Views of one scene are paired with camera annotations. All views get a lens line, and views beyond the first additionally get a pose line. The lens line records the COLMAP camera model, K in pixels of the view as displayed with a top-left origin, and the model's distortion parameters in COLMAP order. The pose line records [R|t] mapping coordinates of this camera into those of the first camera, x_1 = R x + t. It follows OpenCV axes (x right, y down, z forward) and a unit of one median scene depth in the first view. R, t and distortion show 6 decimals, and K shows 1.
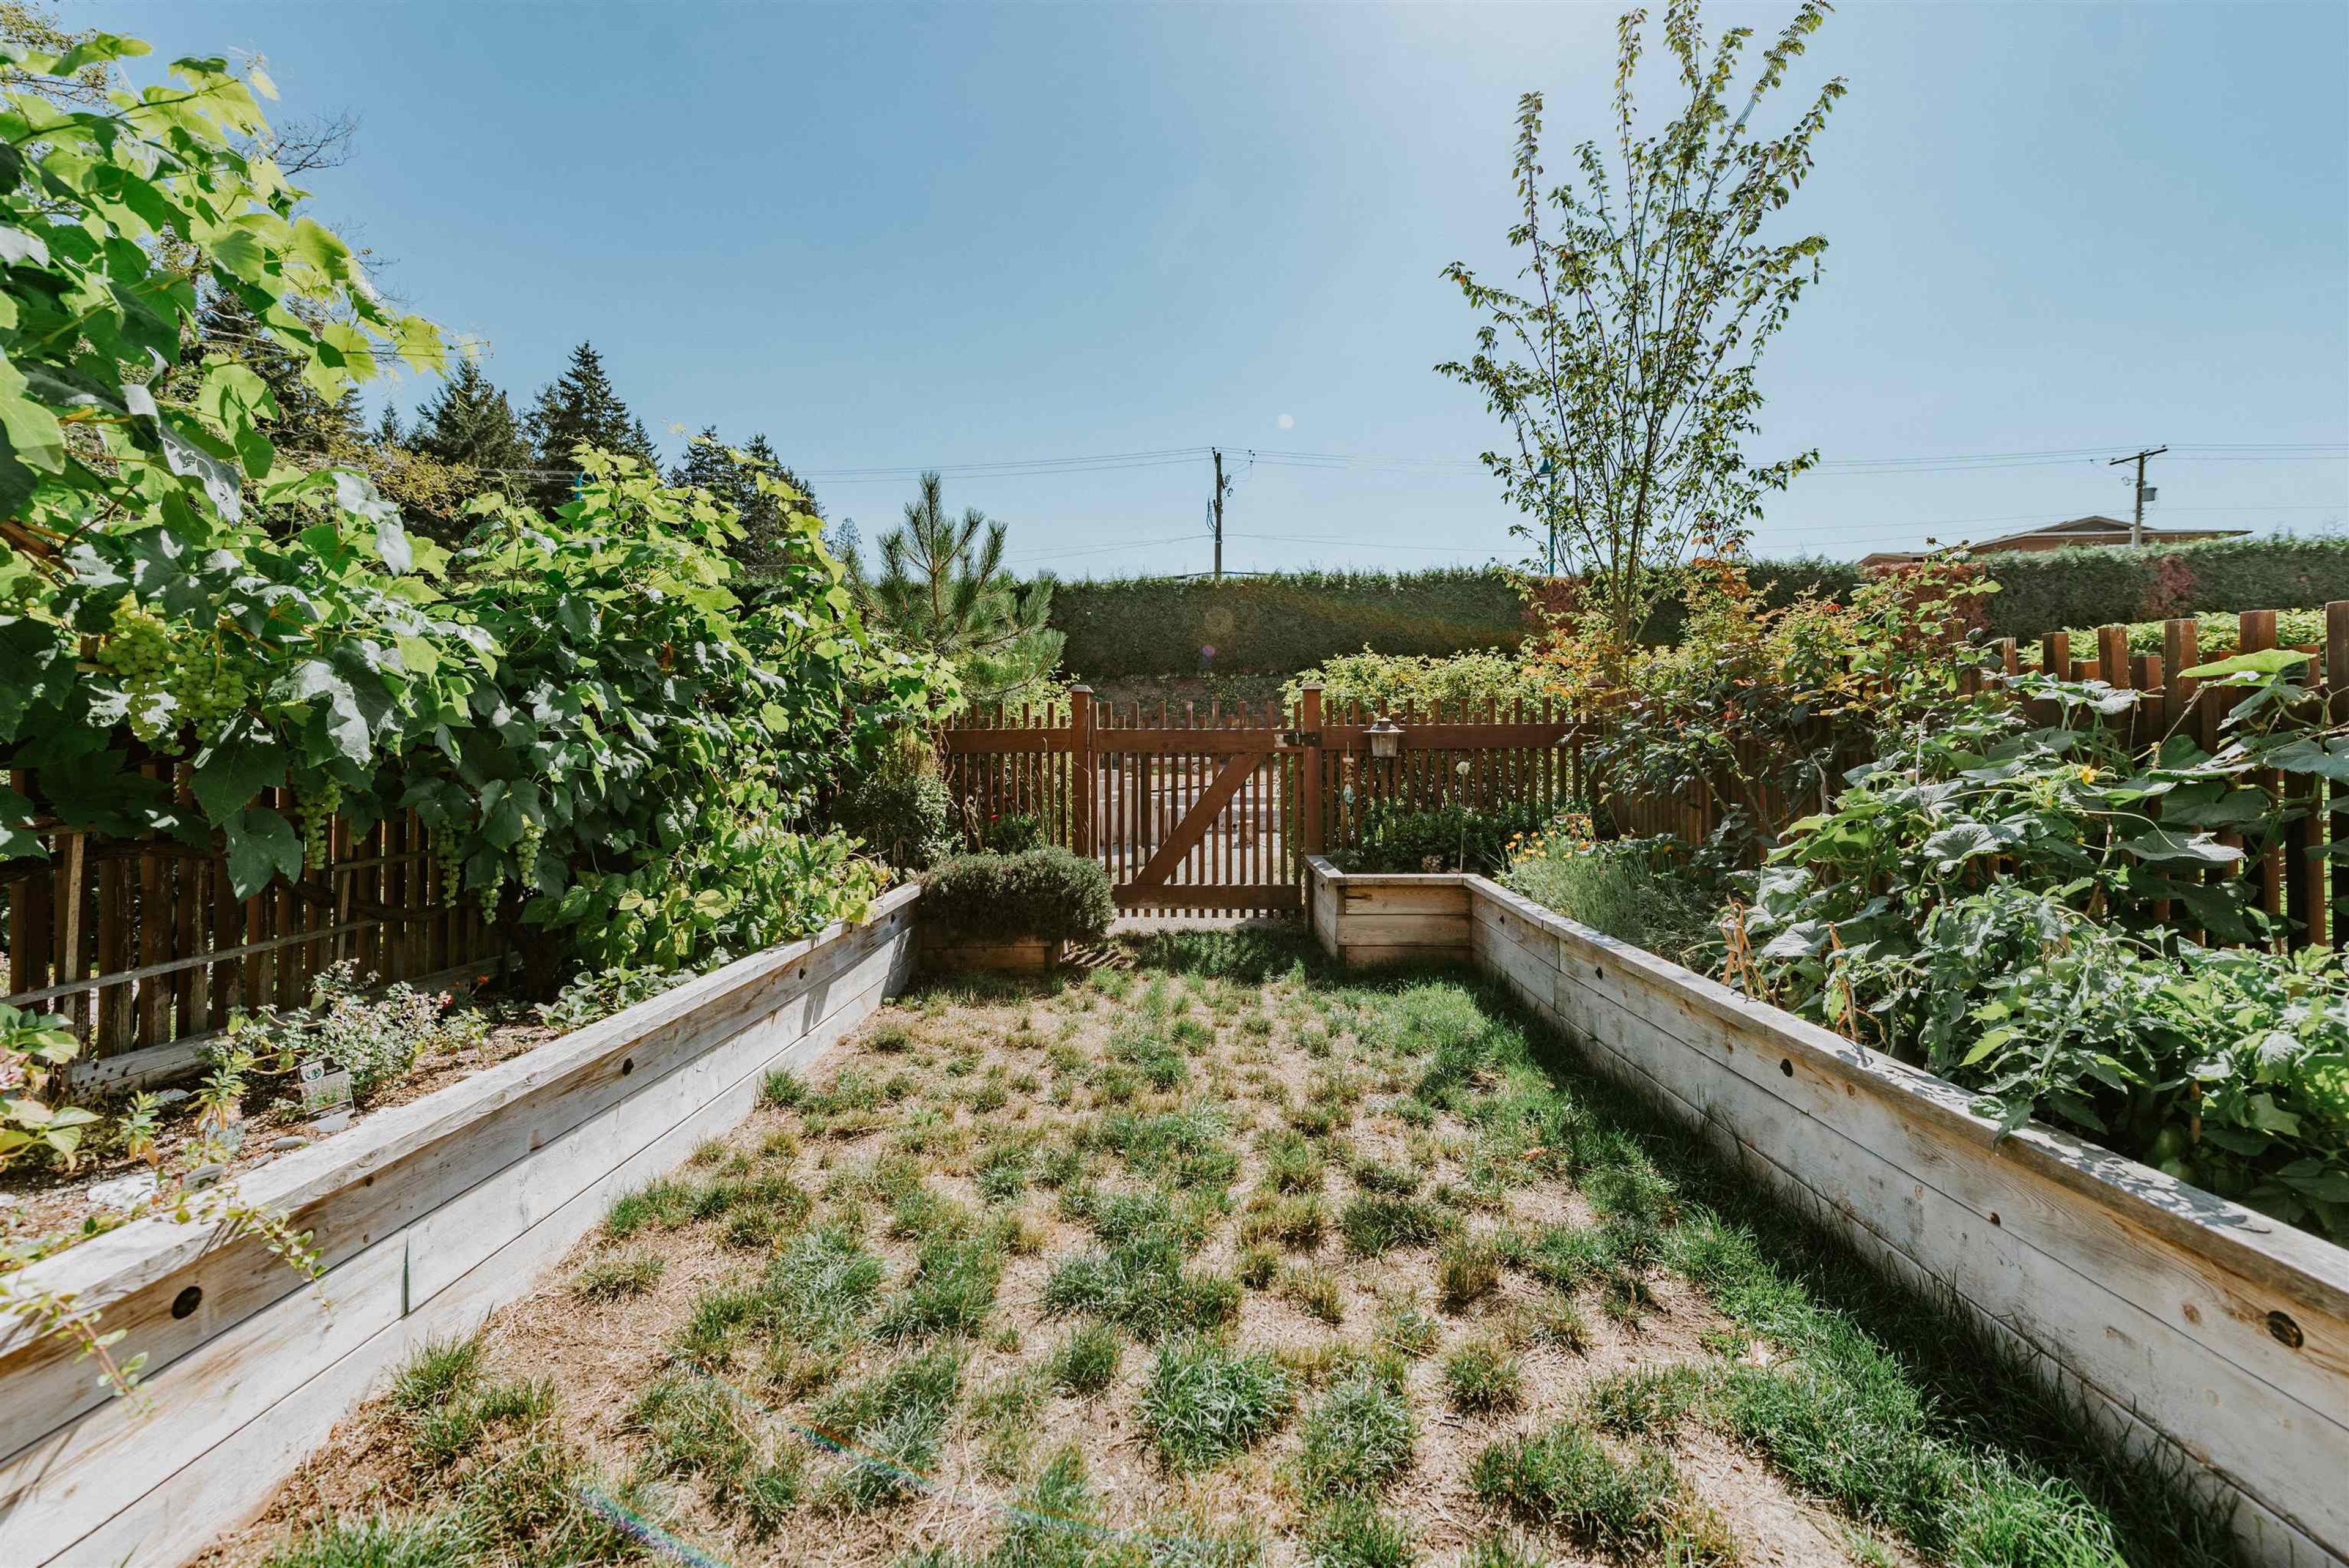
lens RADIAL K [[936.6, 0, 1221.8], [0, 936.6, 746.2], [0, 0, 1]] dist [0.007420, -0.002086]
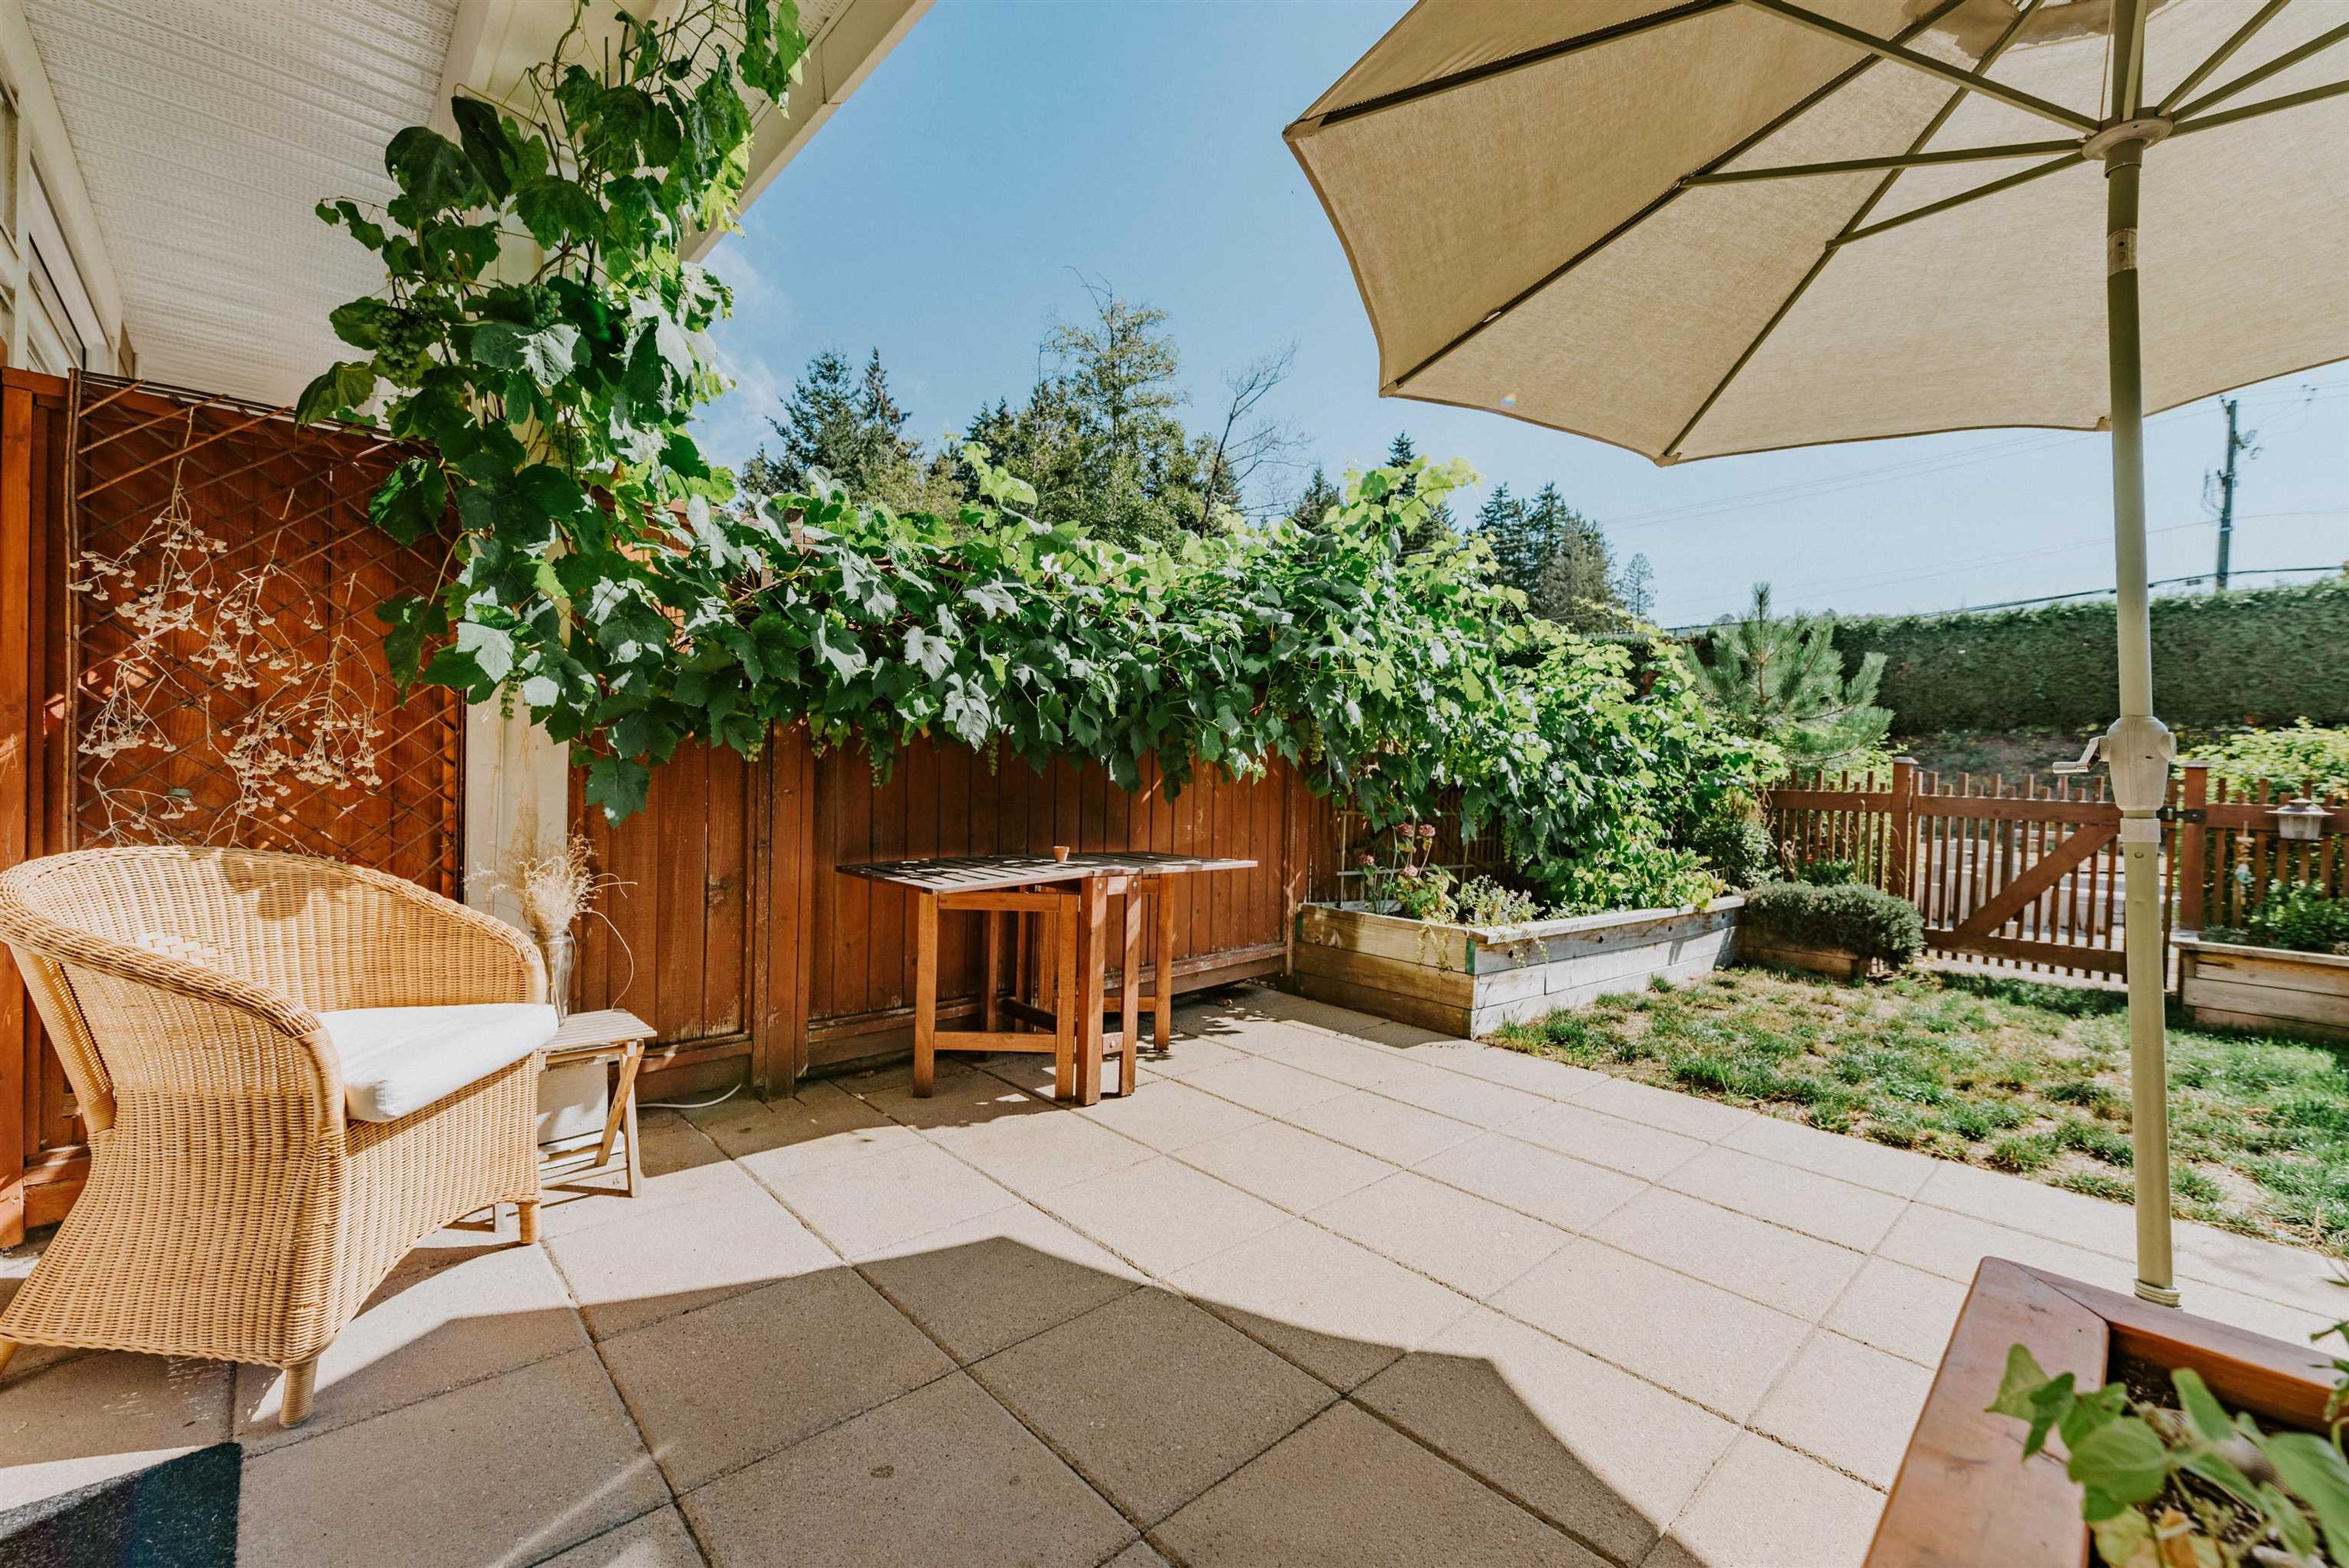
lens RADIAL K [[936.6, 0, 1110.7], [0, 936.6, 770.5], [0, 0, 1]] dist [0.007420, -0.002086]
pose [[0.634443, 0.031568, -0.772324, 0.155834], [-0.049687, 0.998765, 0.000007, 0.001291], [0.771371, 0.038370, 0.635228, -0.622196]]
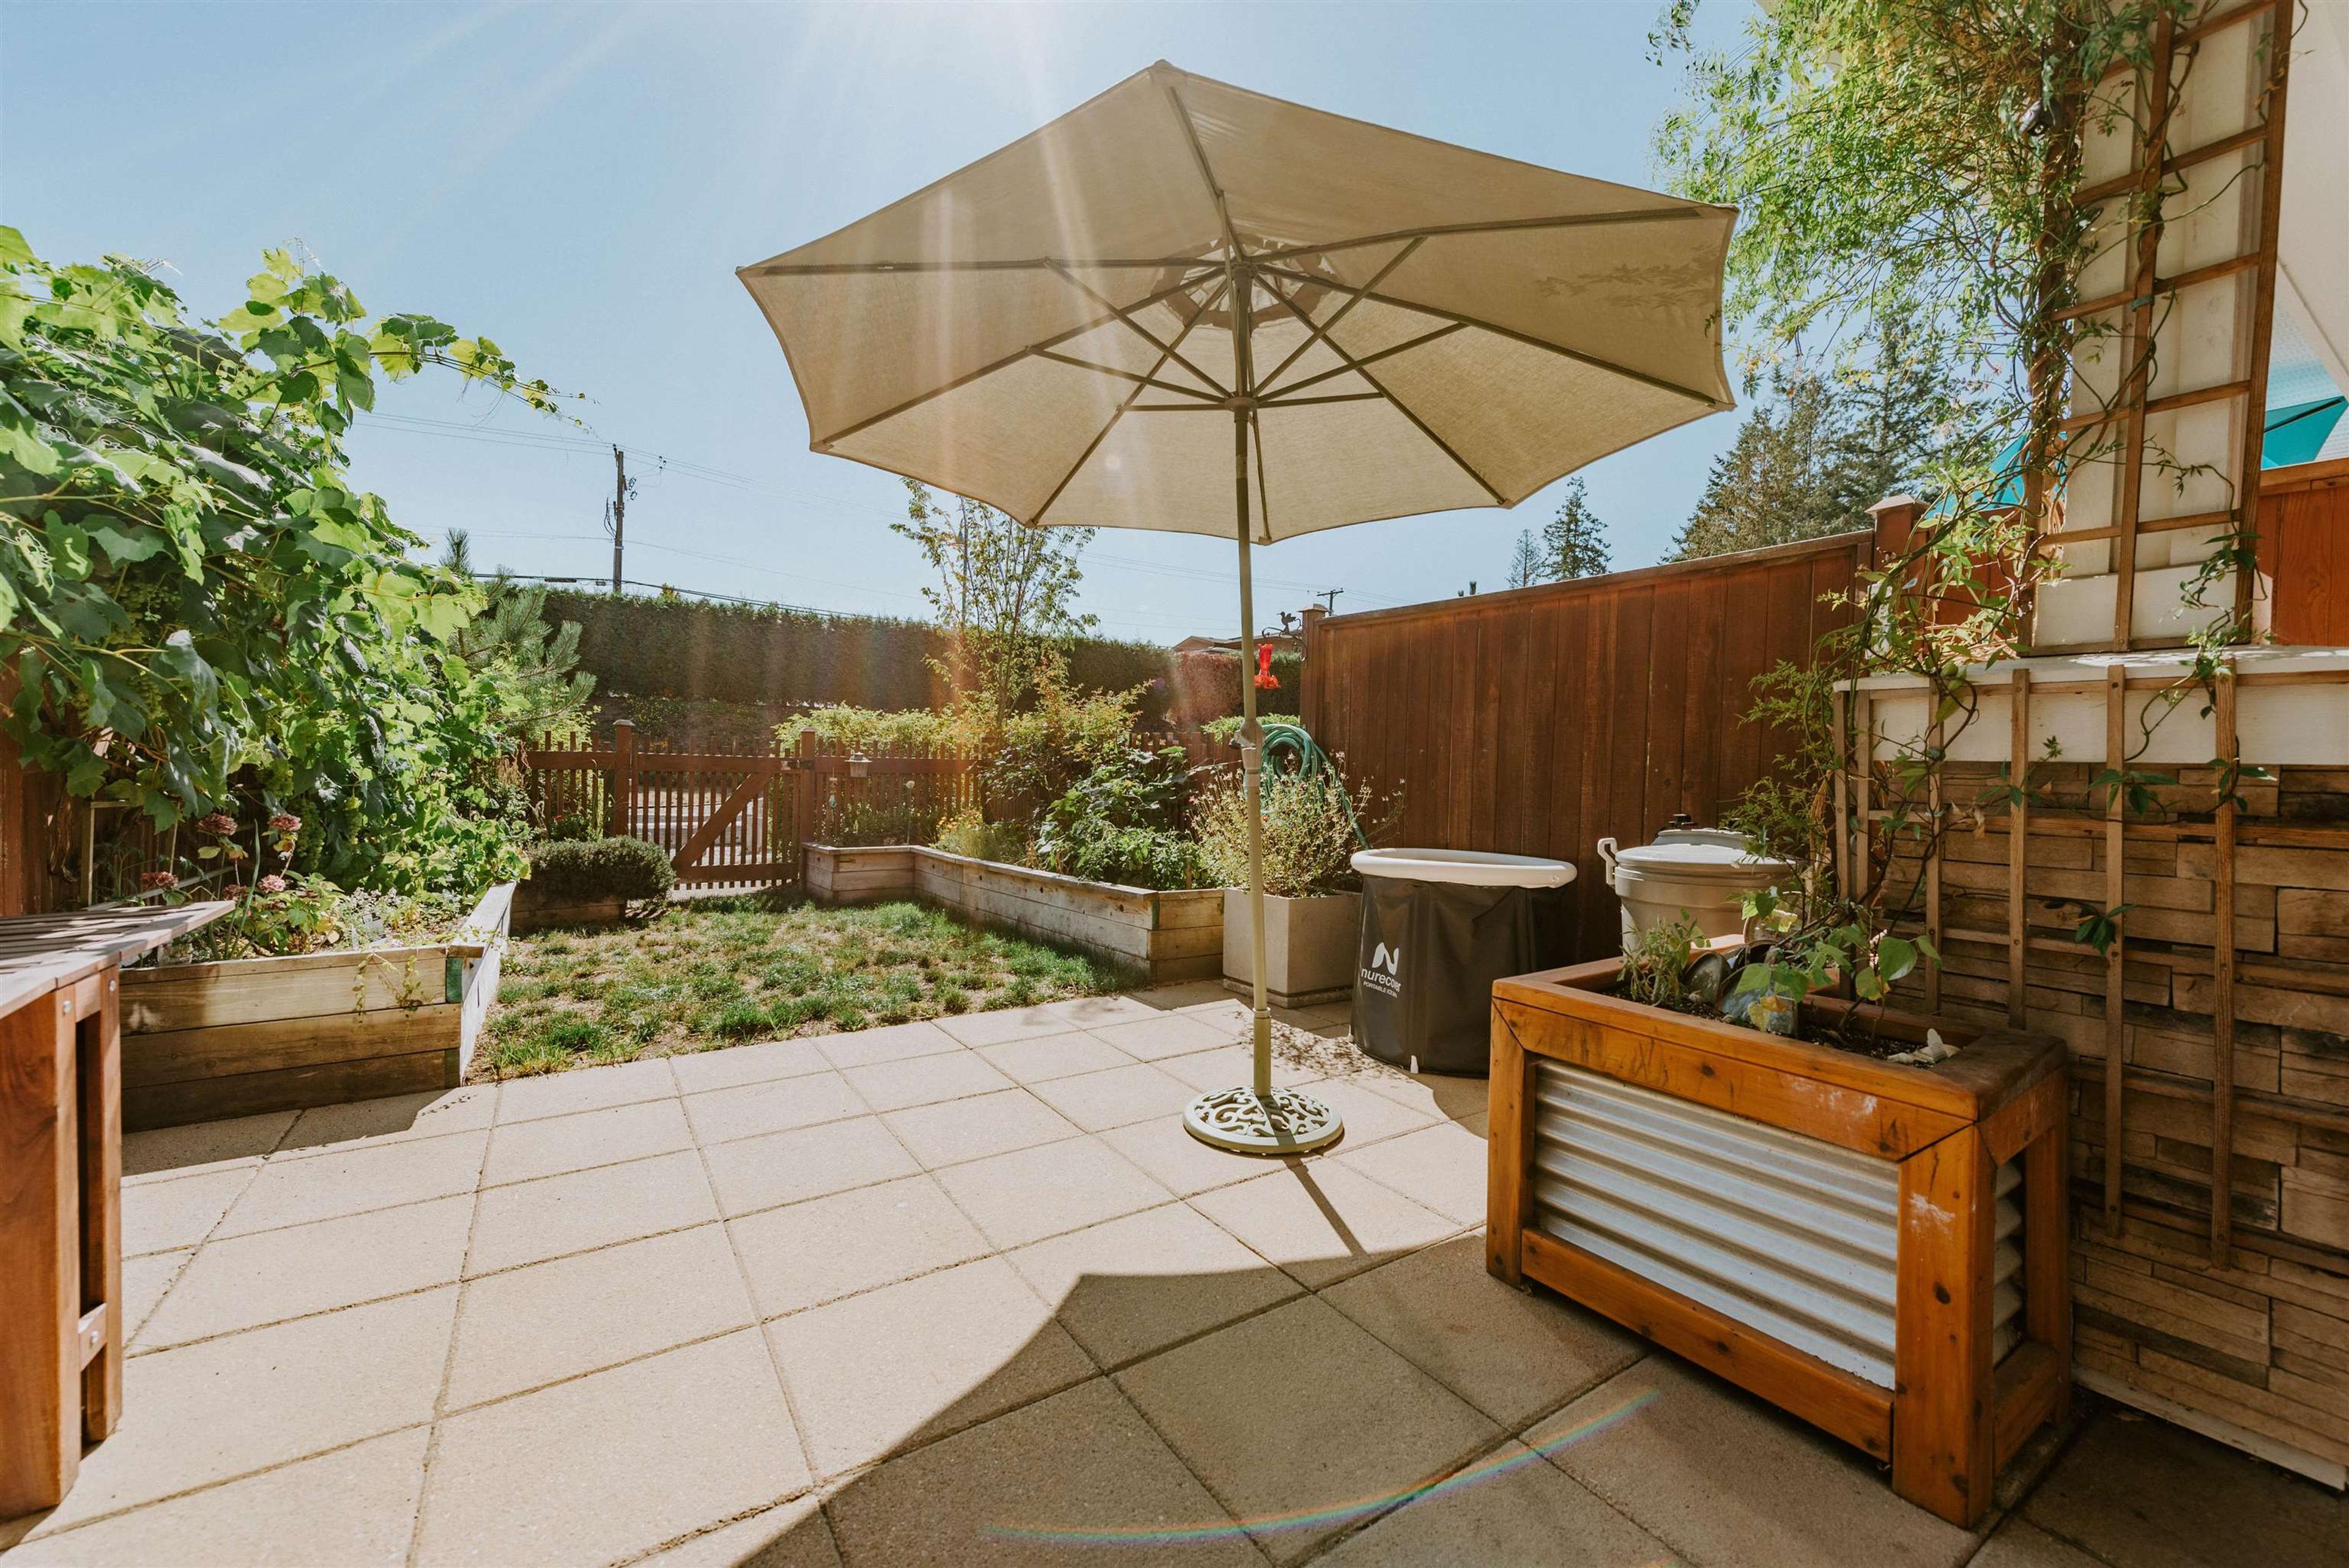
lens RADIAL K [[936.6, 0, 1156.8], [0, 936.6, 766.7], [0, 0, 1]] dist [0.007420, -0.002086]
pose [[0.855012, 0.022552, 0.518118, -0.225196], [-0.018824, 0.999745, -0.012451, 0.004446], [-0.518267, 0.000892, 0.855219, -0.637542]]
